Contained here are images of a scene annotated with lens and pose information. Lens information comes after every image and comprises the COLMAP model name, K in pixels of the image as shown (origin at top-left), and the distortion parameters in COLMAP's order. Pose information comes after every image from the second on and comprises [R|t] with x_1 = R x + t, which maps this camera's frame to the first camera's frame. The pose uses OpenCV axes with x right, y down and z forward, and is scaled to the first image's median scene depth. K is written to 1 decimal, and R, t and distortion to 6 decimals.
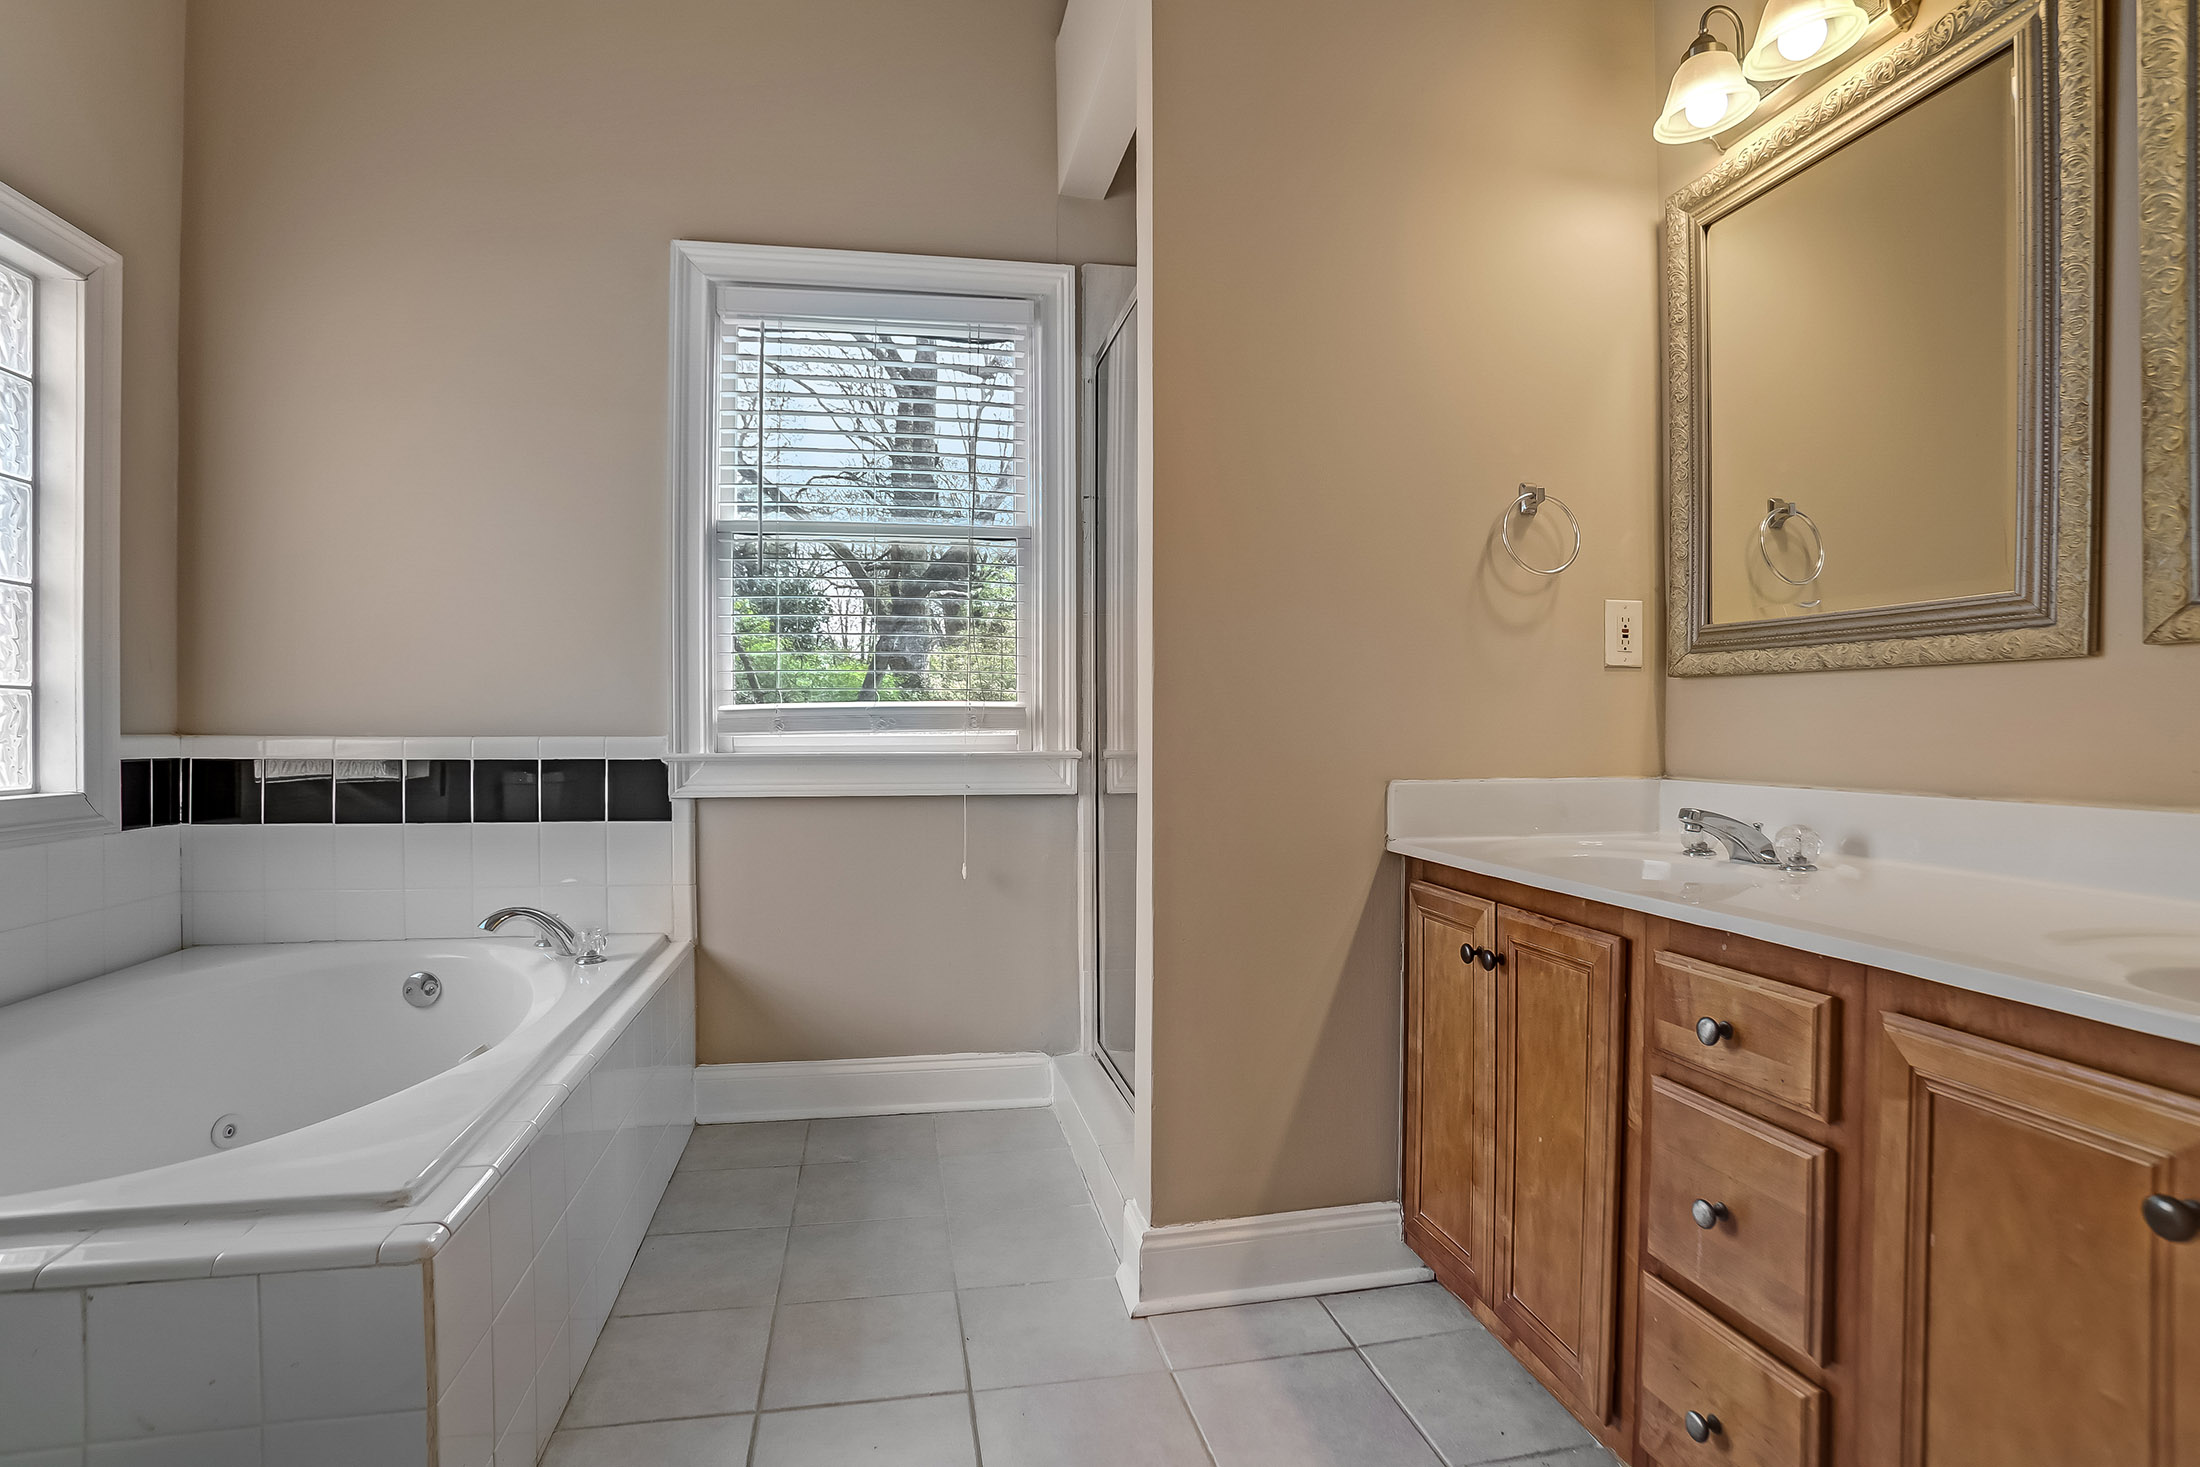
lens RADIAL K [[1085.4, 0, 1098.5], [0, 1085.4, 722.6], [0, 0, 1]] dist [-0.071073, 0.030368]
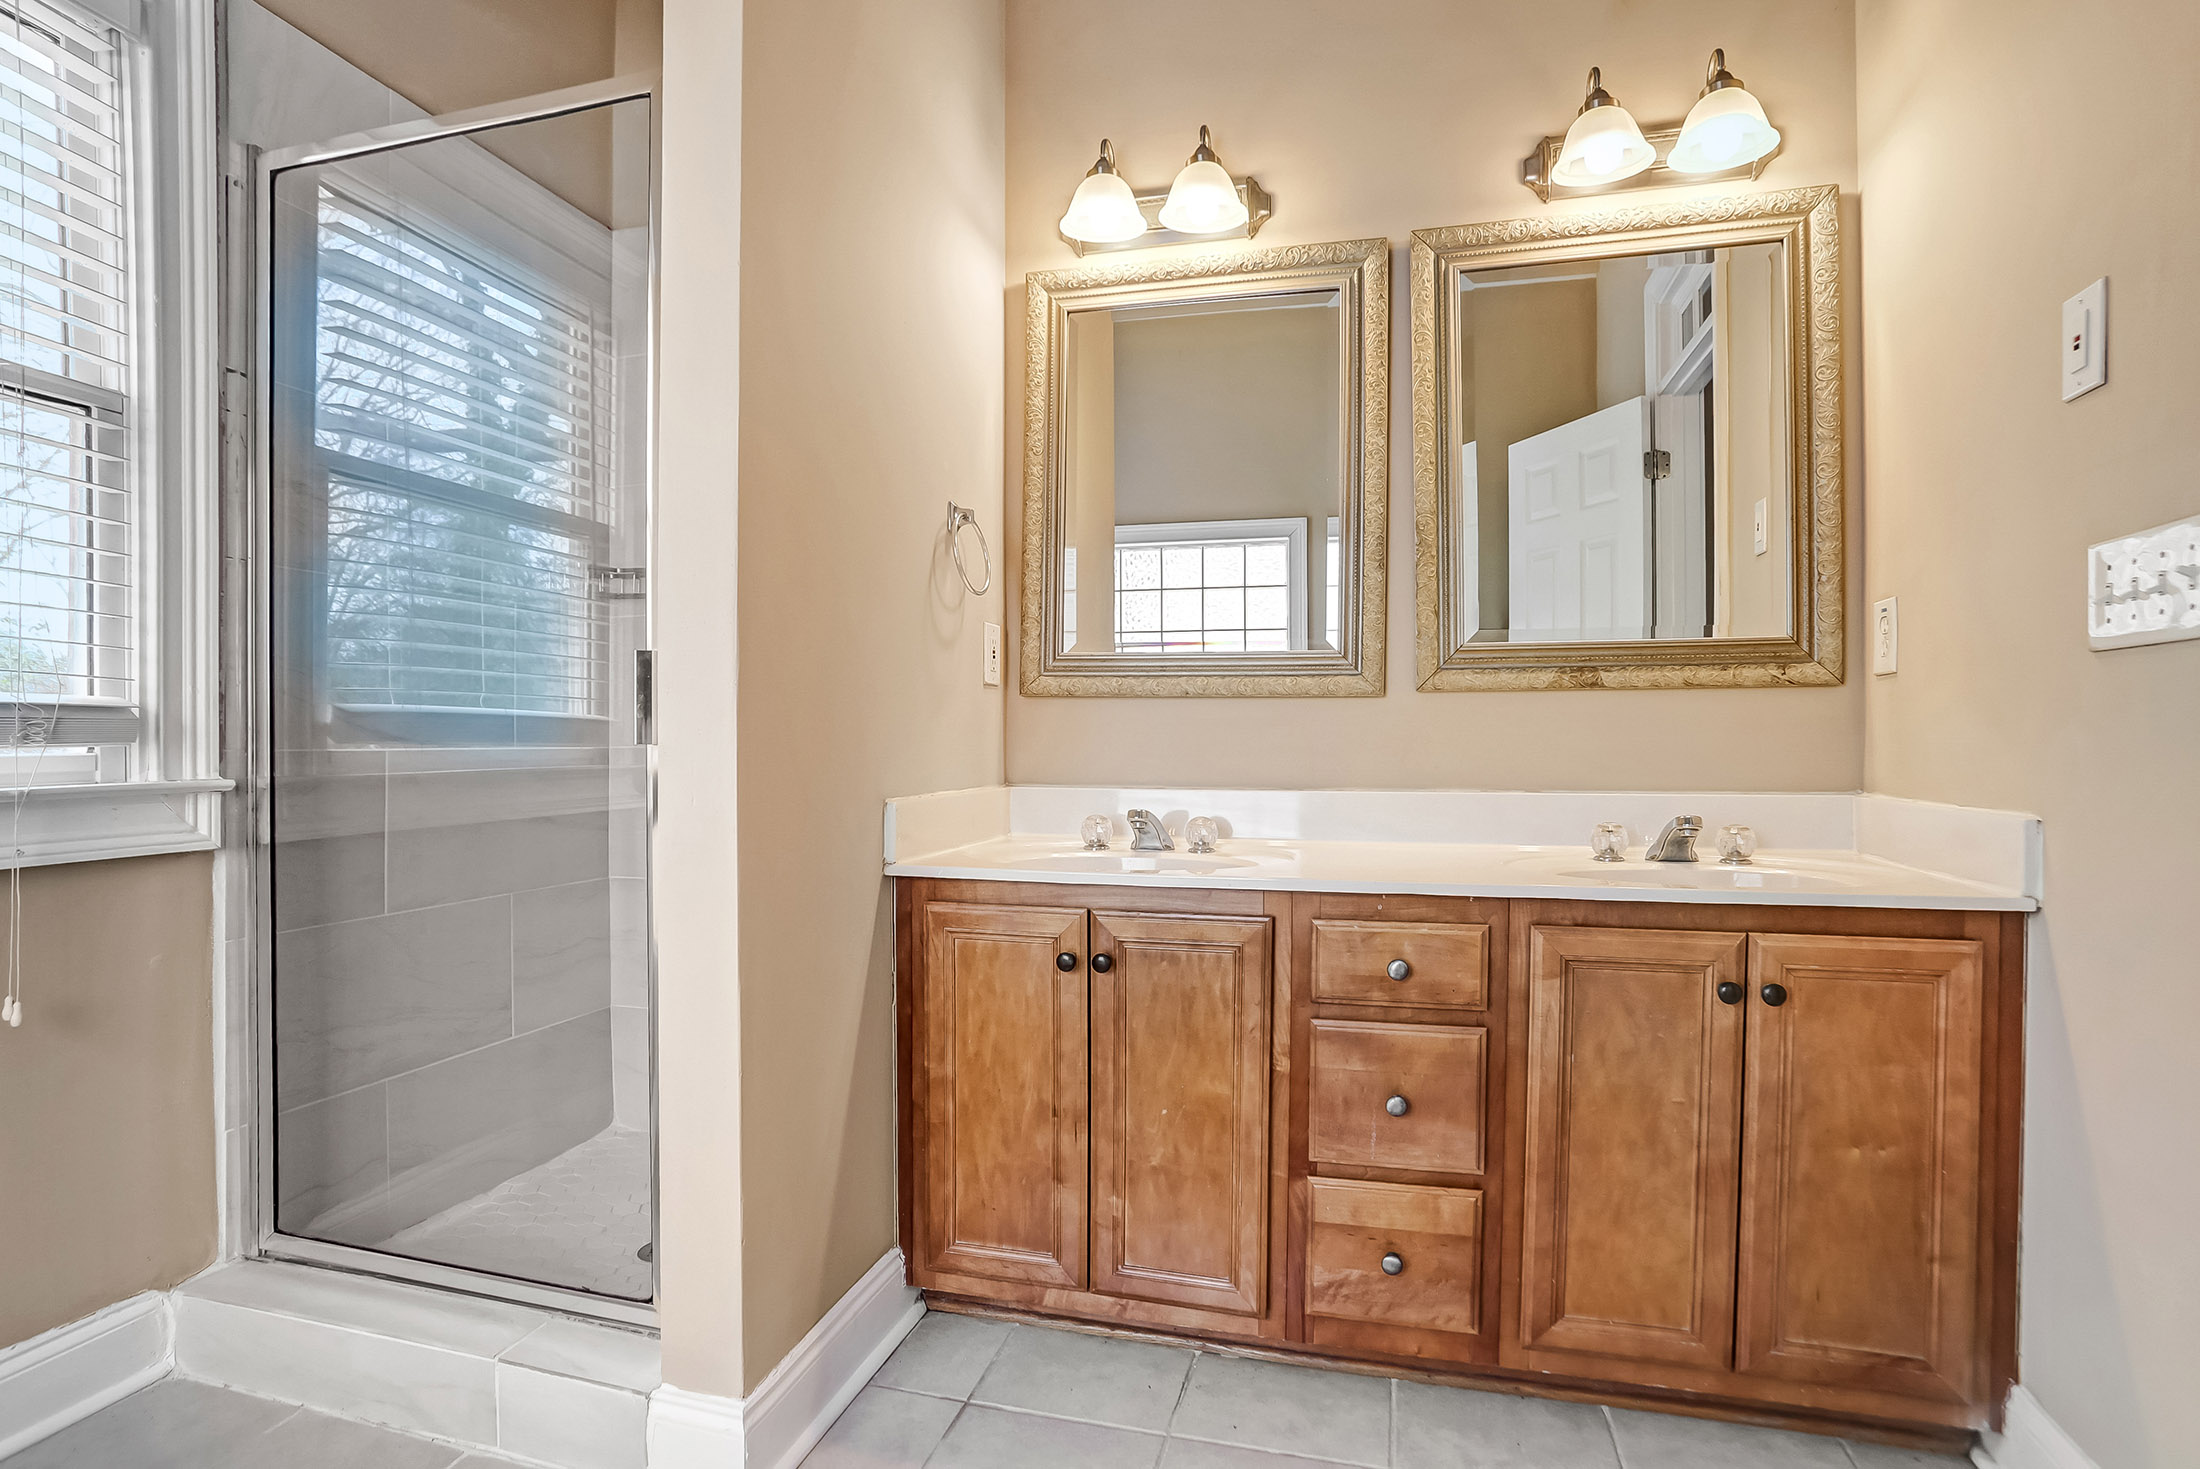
lens RADIAL K [[1105.3, 0, 1100.0], [0, 1105.3, 734.5], [0, 0, 1]] dist [-0.079693, 0.033956]
pose [[0.457986, -0.000415, 0.888959, -0.485793], [-0.005741, 0.999978, 0.003424, -0.006097], [-0.888941, -0.006671, 0.457973, 0.407566]]
